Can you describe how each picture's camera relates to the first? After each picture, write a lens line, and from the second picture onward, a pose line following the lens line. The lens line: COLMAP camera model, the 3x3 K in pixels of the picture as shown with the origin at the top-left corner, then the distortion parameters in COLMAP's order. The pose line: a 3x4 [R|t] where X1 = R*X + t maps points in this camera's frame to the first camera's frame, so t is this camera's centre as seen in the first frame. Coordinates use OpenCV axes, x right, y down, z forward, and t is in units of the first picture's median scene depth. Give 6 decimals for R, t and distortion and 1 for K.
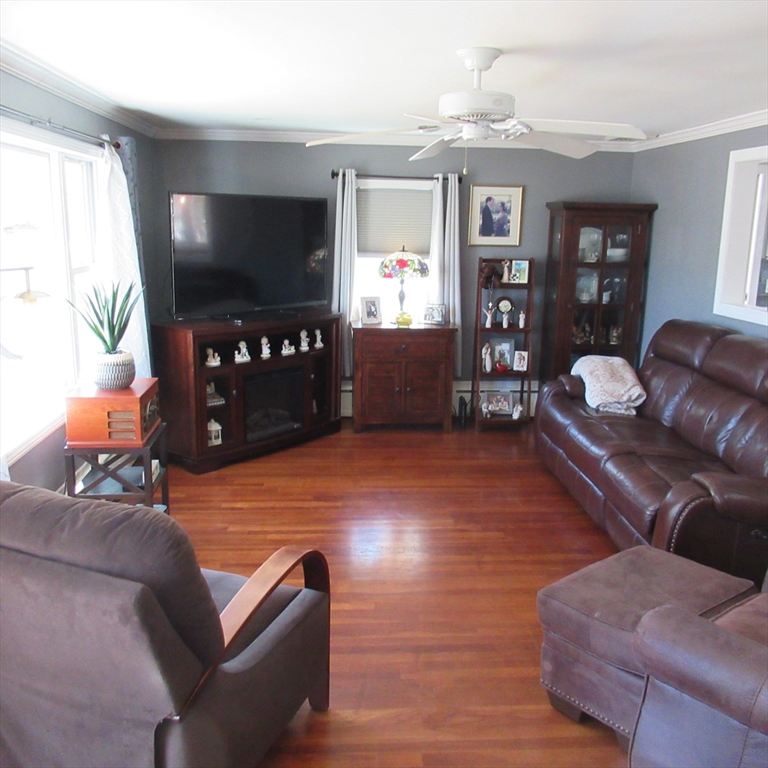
lens RADIAL K [[759.2, 0, 382.6], [0, 759.2, 386.3], [0, 0, 1]] dist [-0.010683, 0.000000]
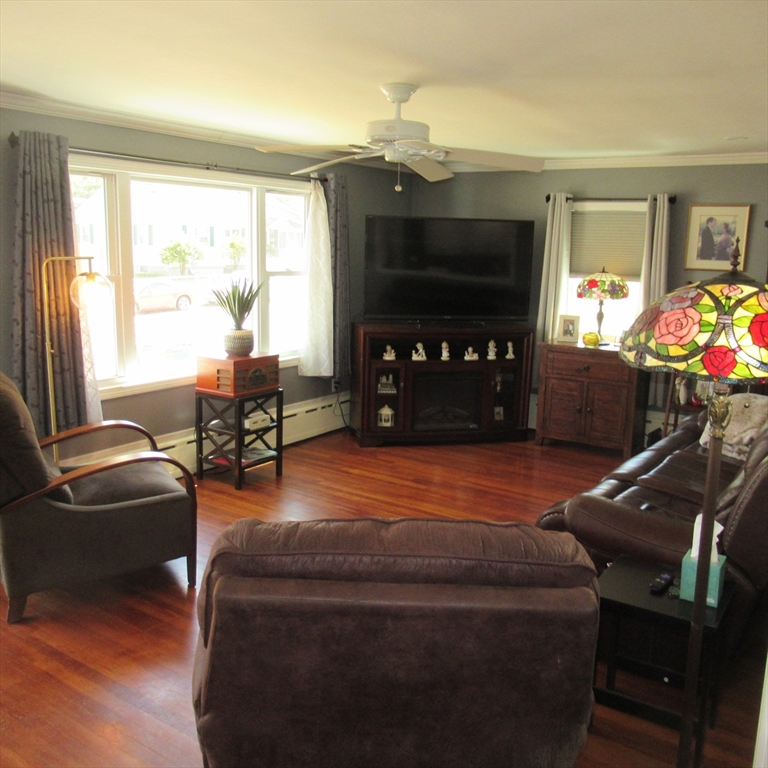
lens RADIAL K [[759.2, 0, 379.0], [0, 759.2, 380.9], [0, 0, 1]] dist [-0.010683, 0.000000]
pose [[0.781986, 0.115169, -0.612564, 0.445488], [-0.145283, 0.989390, 0.000553, 0.006372], [0.606128, 0.088563, 0.790421, 0.044689]]
